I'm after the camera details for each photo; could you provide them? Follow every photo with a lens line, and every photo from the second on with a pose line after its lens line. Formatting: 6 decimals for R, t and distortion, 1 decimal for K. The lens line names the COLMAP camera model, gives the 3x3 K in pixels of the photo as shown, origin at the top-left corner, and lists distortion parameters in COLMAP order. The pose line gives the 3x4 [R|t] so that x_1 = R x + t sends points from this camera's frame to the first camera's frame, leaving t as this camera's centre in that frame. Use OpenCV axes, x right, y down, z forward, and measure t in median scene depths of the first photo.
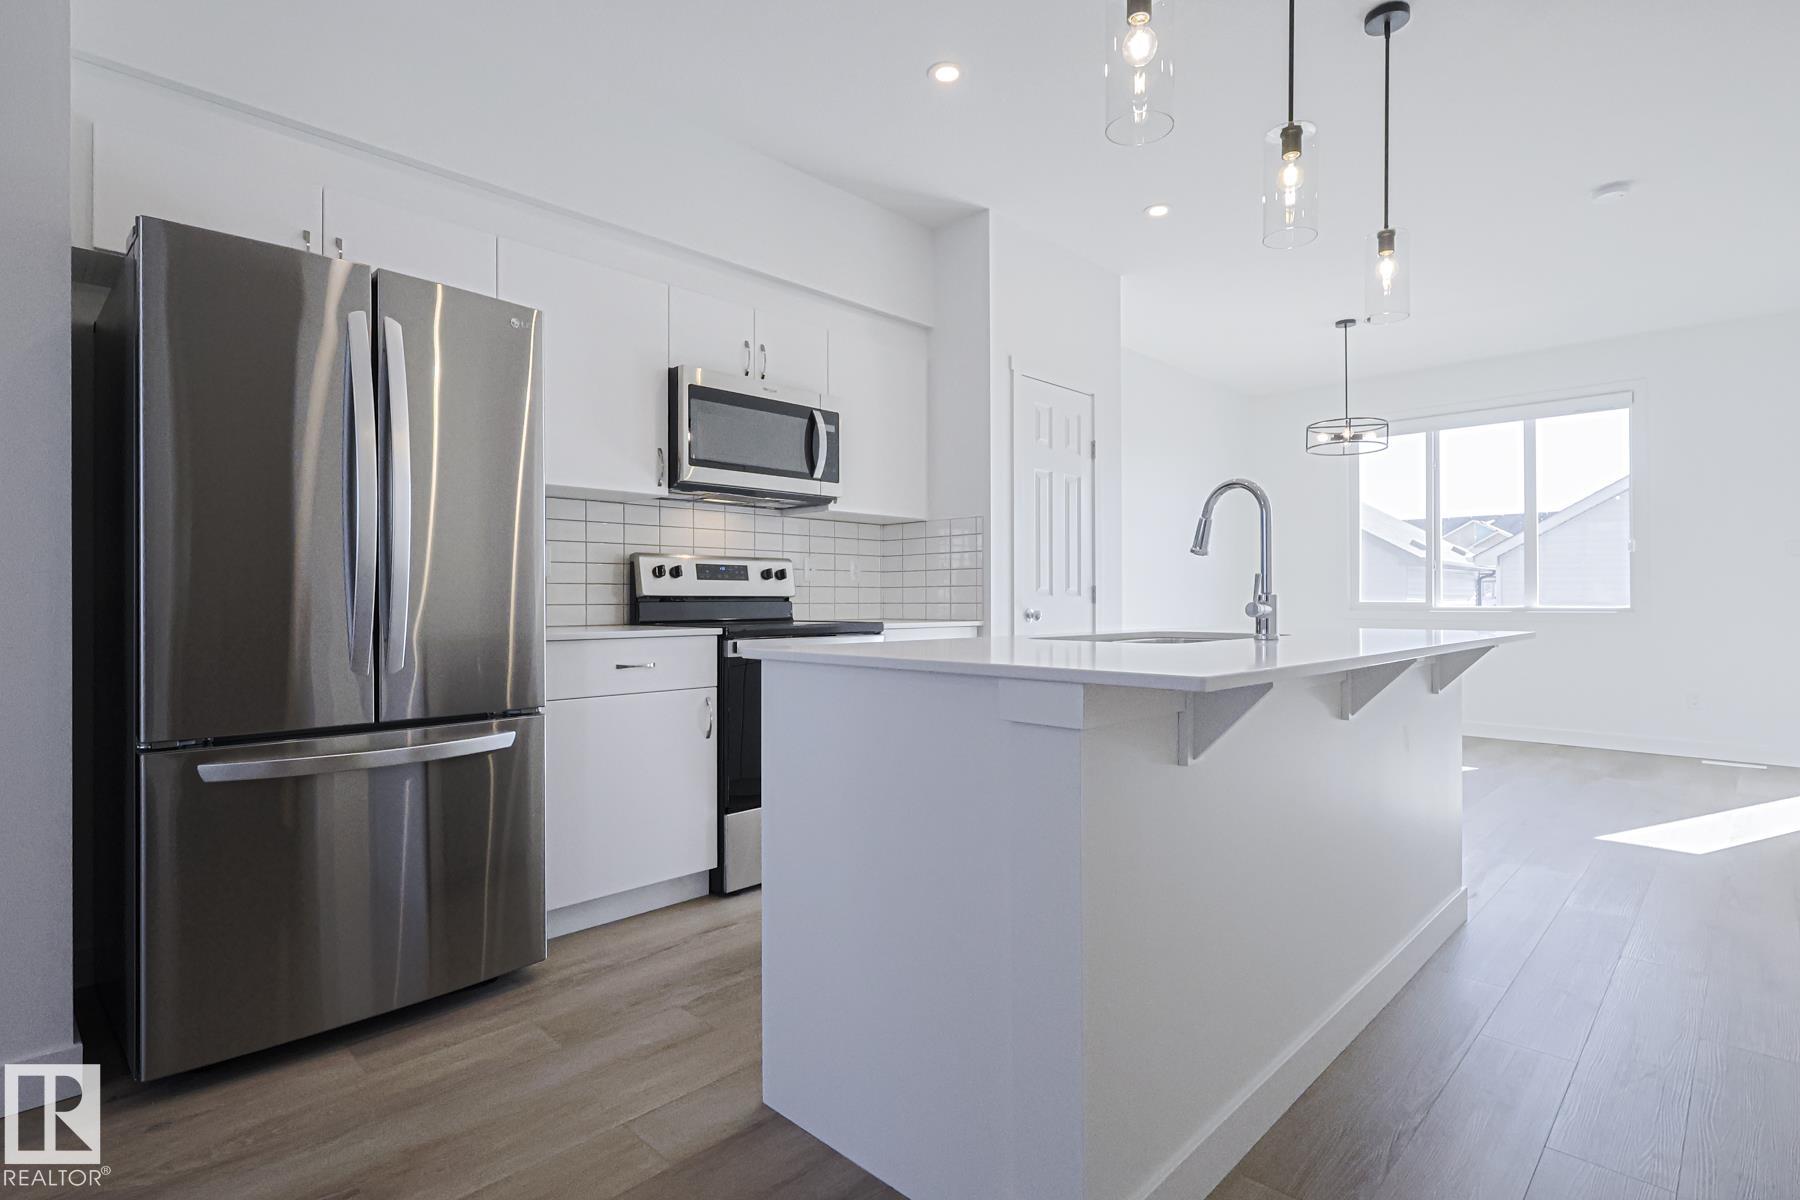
lens RADIAL K [[877.4, 0, 886.7], [0, 877.4, 593.2], [0, 0, 1]] dist [-0.004234, -0.000521]
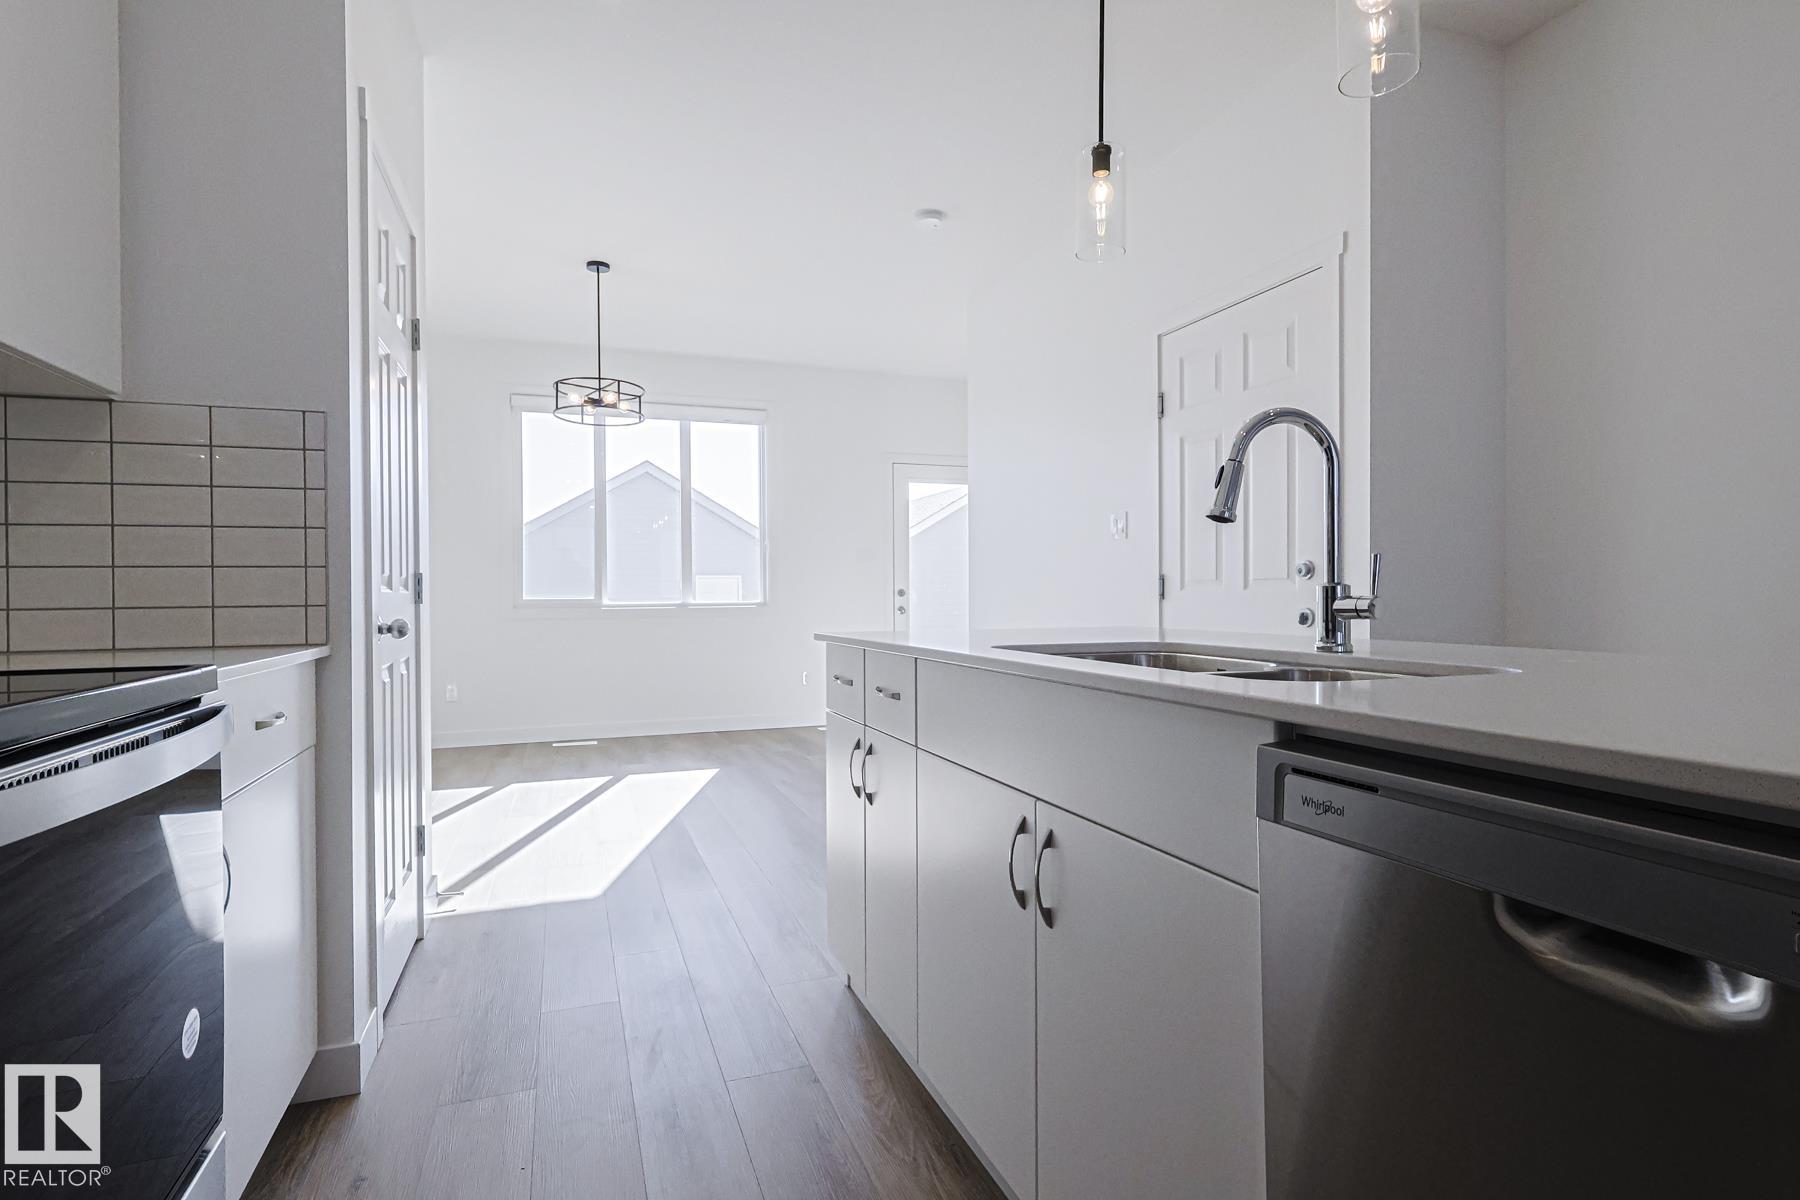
lens RADIAL K [[893.4, 0, 878.3], [0, 893.4, 597.0], [0, 0, 1]] dist [0.001834, 0.000566]
pose [[0.439682, -0.002395, 0.898150, -0.196777], [-0.005025, 0.999974, 0.005126, 0.003062], [-0.898139, -0.006768, 0.439659, 0.601104]]
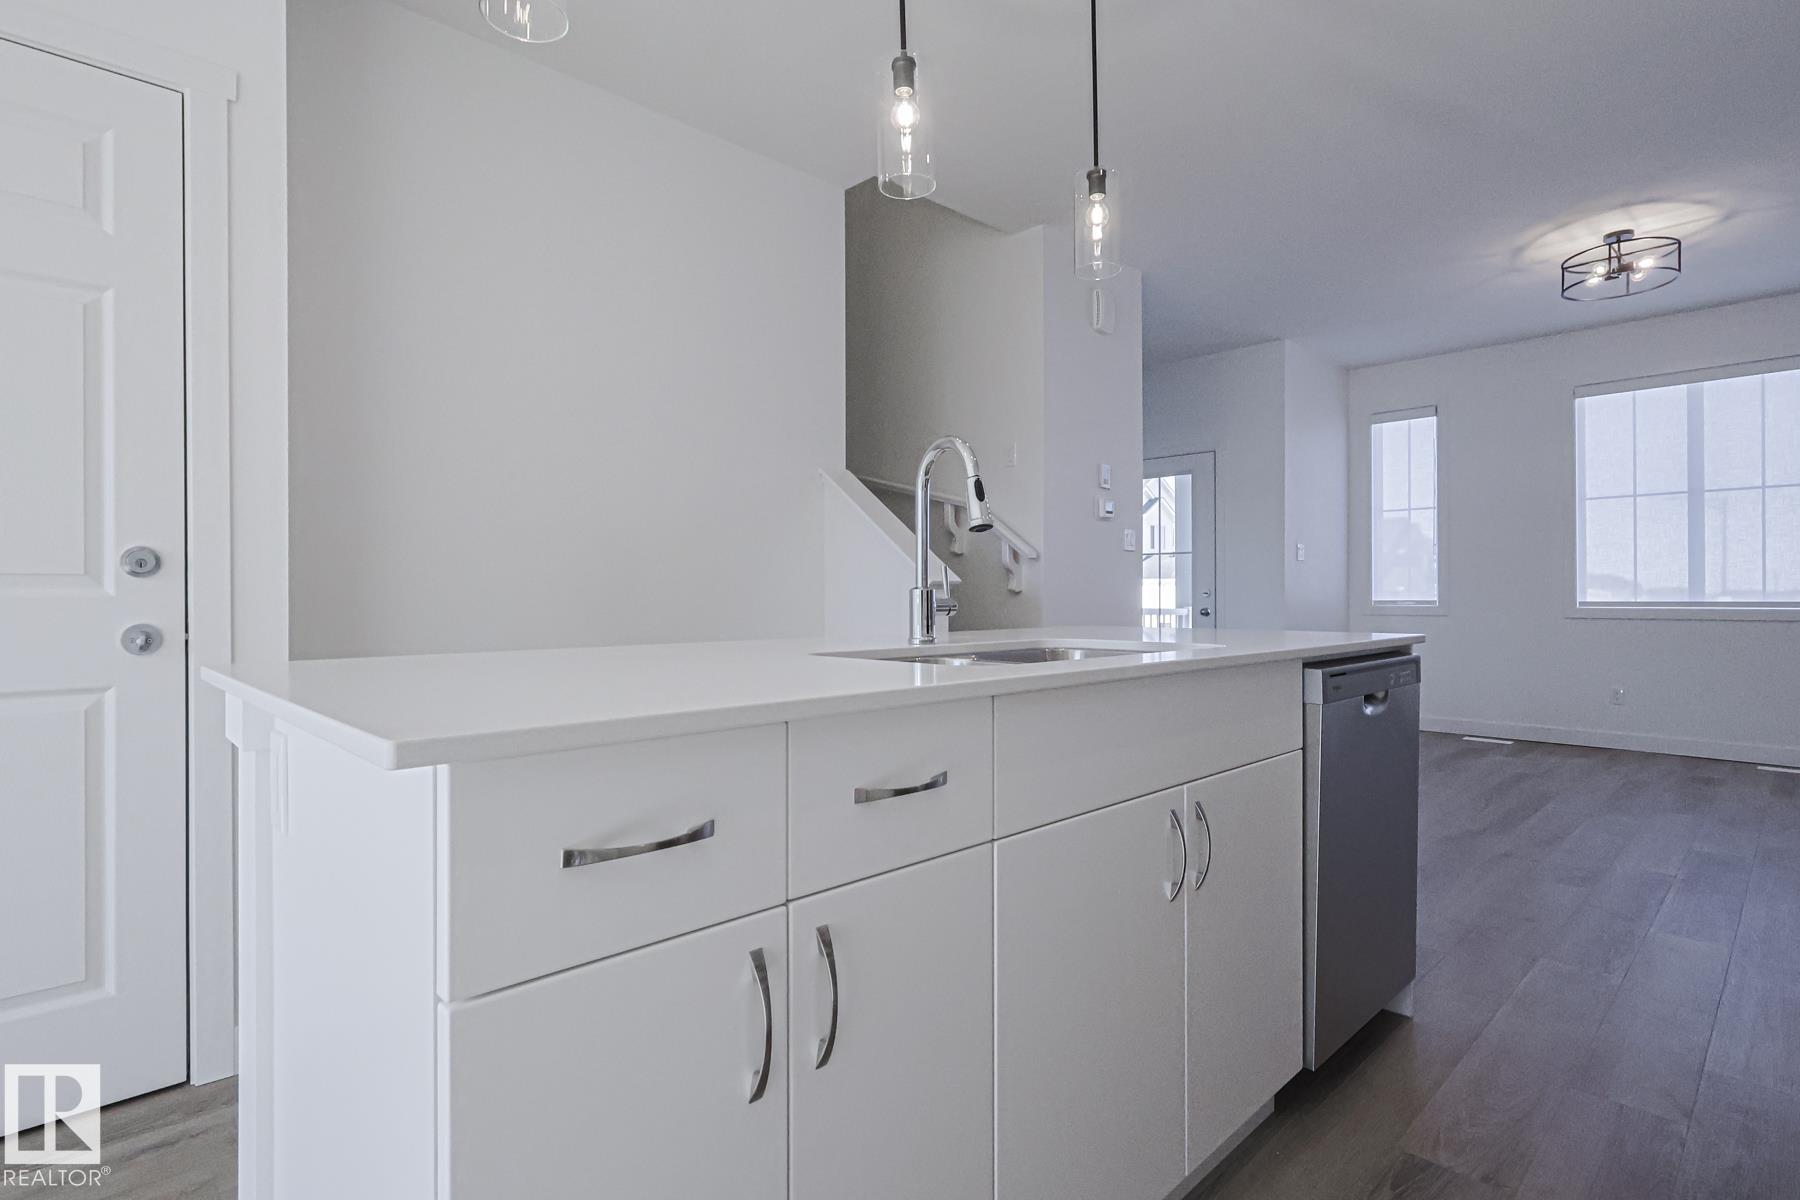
lens RADIAL K [[882.8, 0, 886.8], [0, 882.8, 595.3], [0, 0, 1]] dist [-0.001225, 0.001029]
pose [[-0.999441, 0.006587, 0.032779, 0.263129], [0.006390, 0.999961, -0.006107, 0.005972], [-0.032818, -0.005894, -0.999444, 1.076382]]
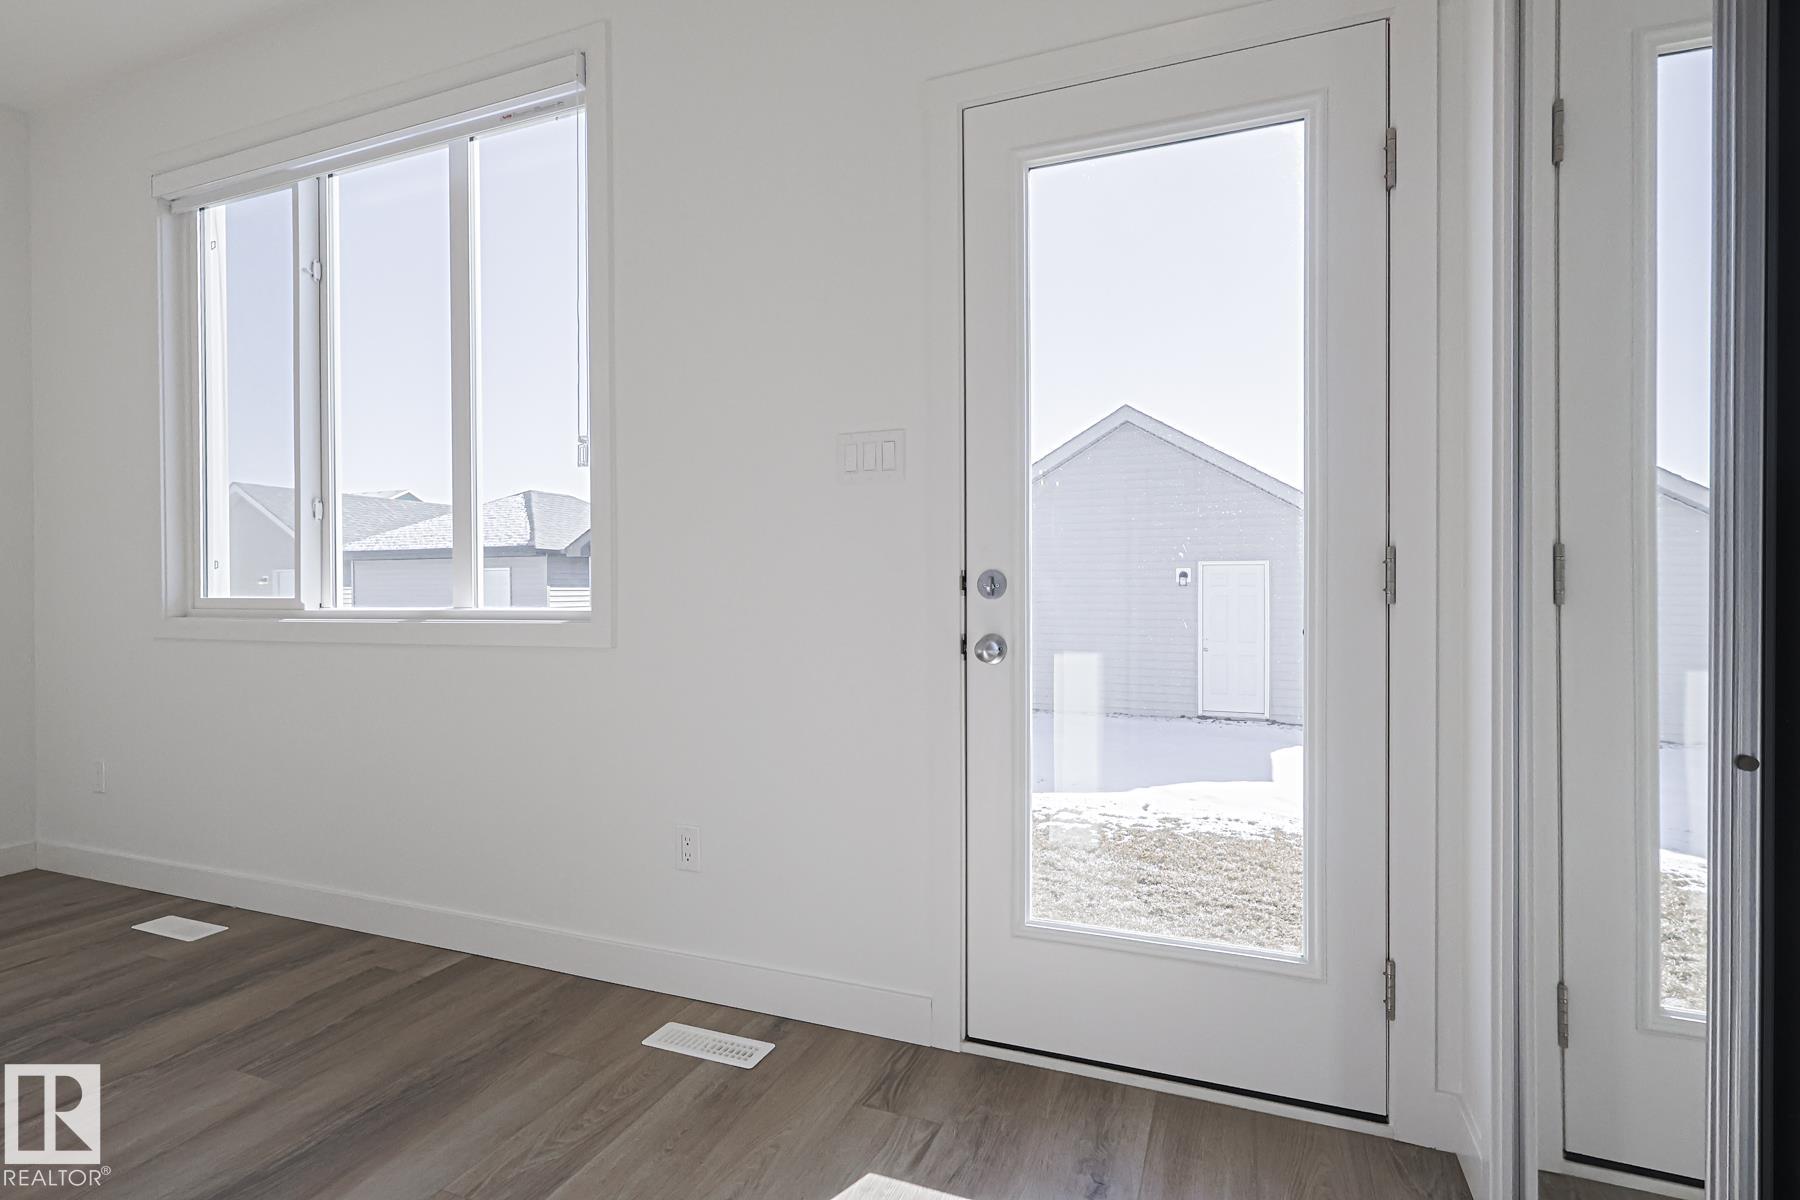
lens RADIAL K [[882.8, 0, 886.8], [0, 882.8, 595.3], [0, 0, 1]] dist [-0.001225, 0.001029]
pose [[0.920871, 0.001112, 0.389865, 1.388455], [-0.006338, 0.999906, 0.012119, 0.004291], [-0.389815, -0.013631, 0.920792, 0.973404]]
